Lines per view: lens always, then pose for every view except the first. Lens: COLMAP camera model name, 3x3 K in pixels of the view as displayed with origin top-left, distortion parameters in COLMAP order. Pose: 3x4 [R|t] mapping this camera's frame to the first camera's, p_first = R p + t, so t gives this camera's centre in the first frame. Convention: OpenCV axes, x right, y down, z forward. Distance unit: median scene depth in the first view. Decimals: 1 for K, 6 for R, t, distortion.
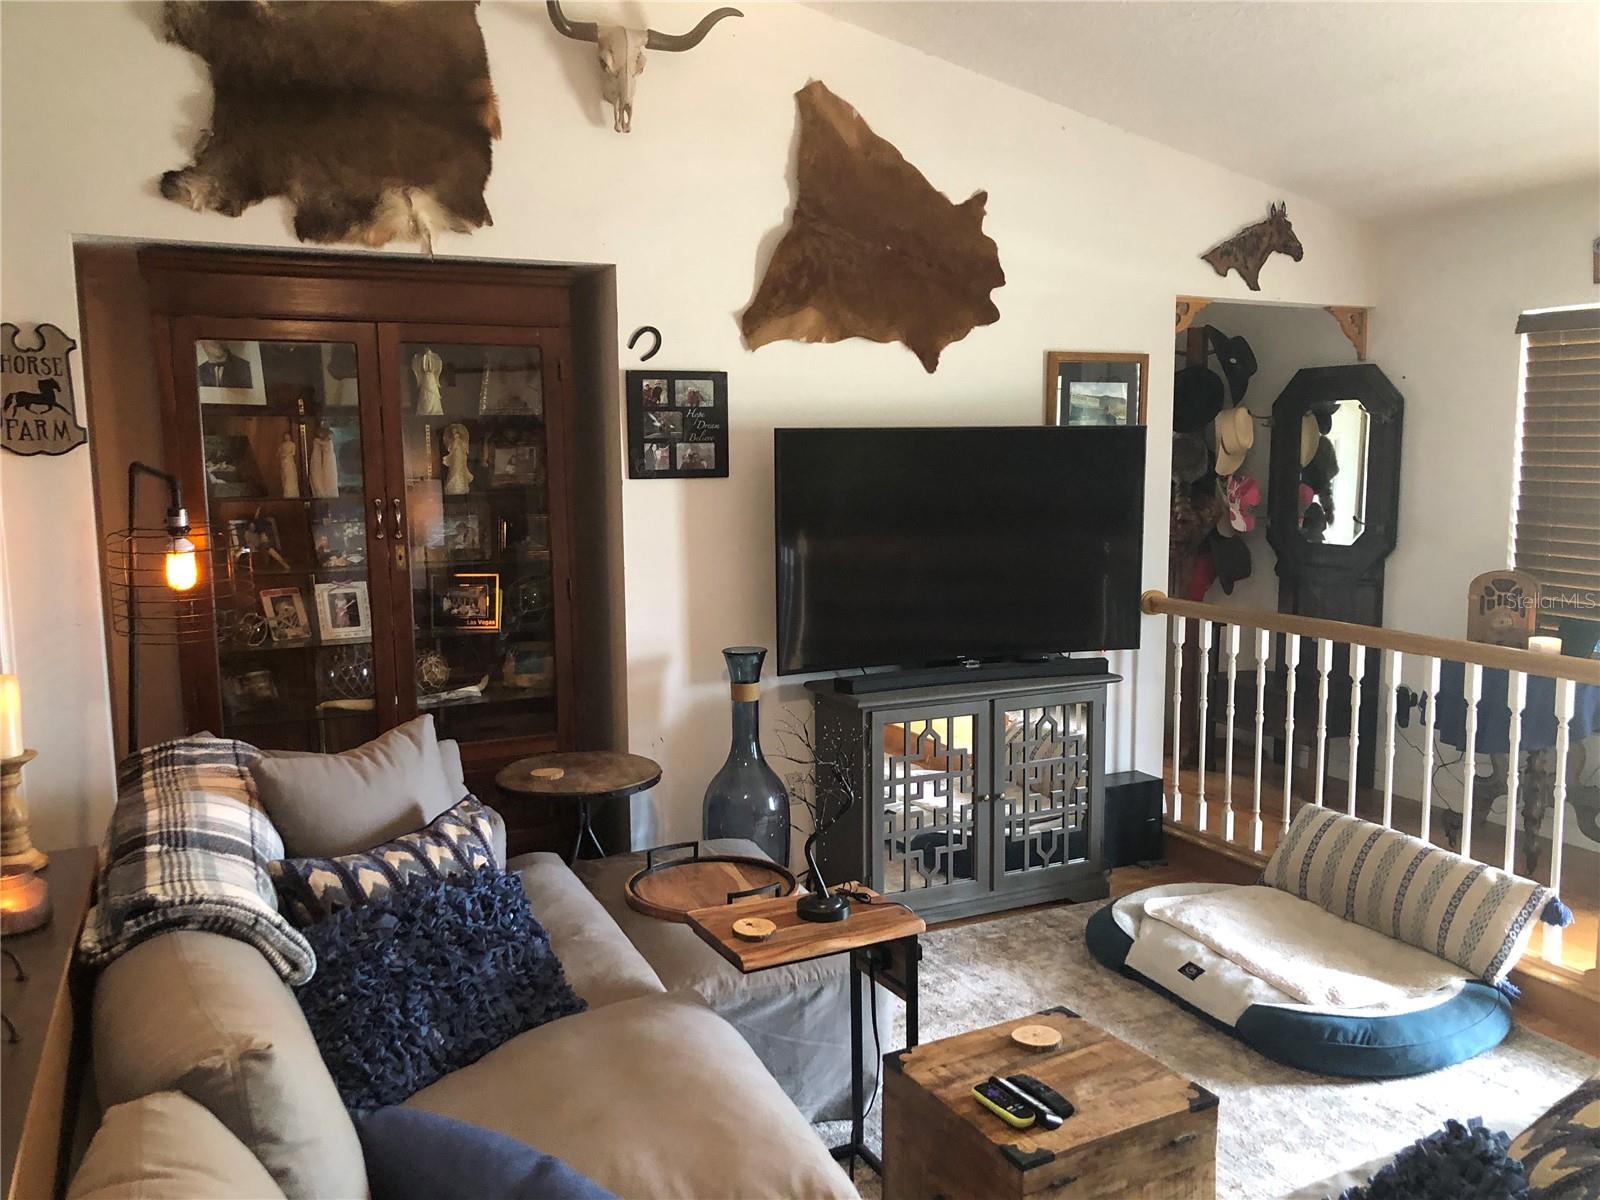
lens RADIAL K [[1302.5, 0, 803.1], [0, 1302.5, 601.2], [0, 0, 1]] dist [0.012462, -0.002274]
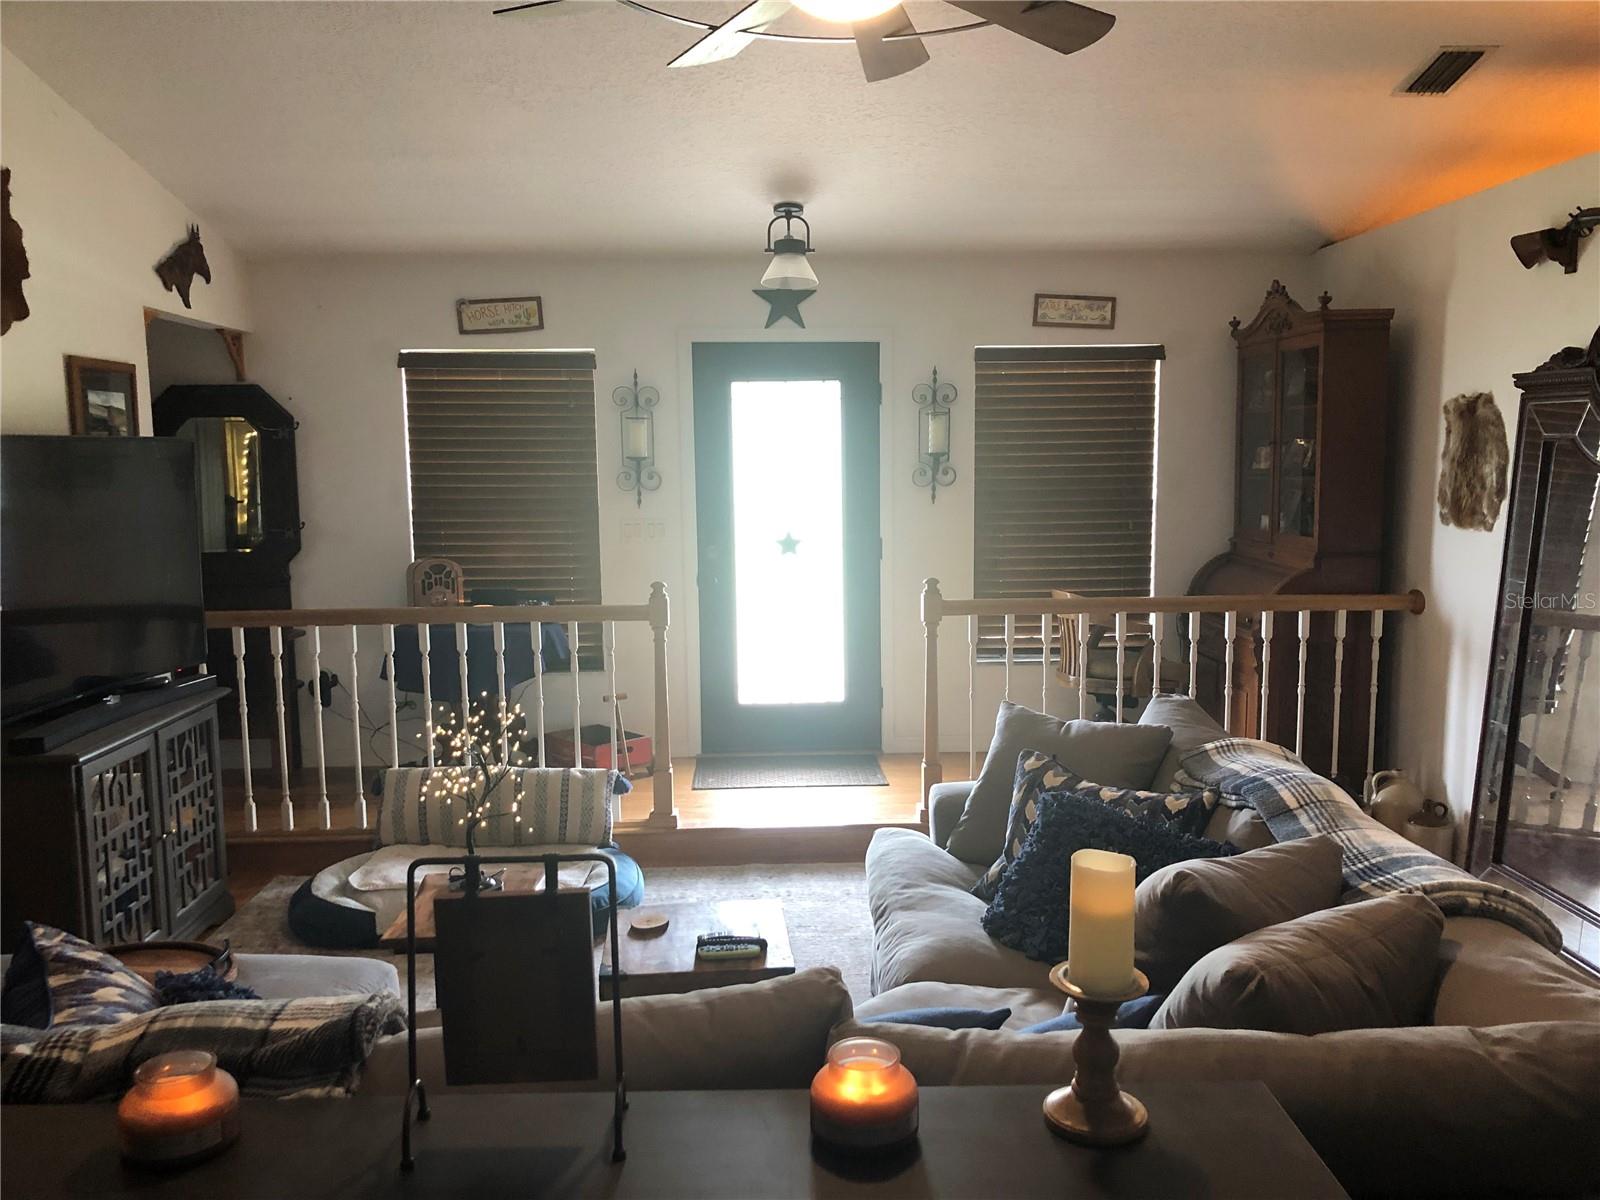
lens RADIAL K [[1302.5, 0, 809.1], [0, 1302.5, 601.4], [0, 0, 1]] dist [0.012462, -0.002274]
pose [[0.400533, -0.102893, 0.910487, -0.441842], [0.117062, 0.991278, 0.060527, -0.015235], [-0.908774, 0.082340, 0.409084, 0.163219]]
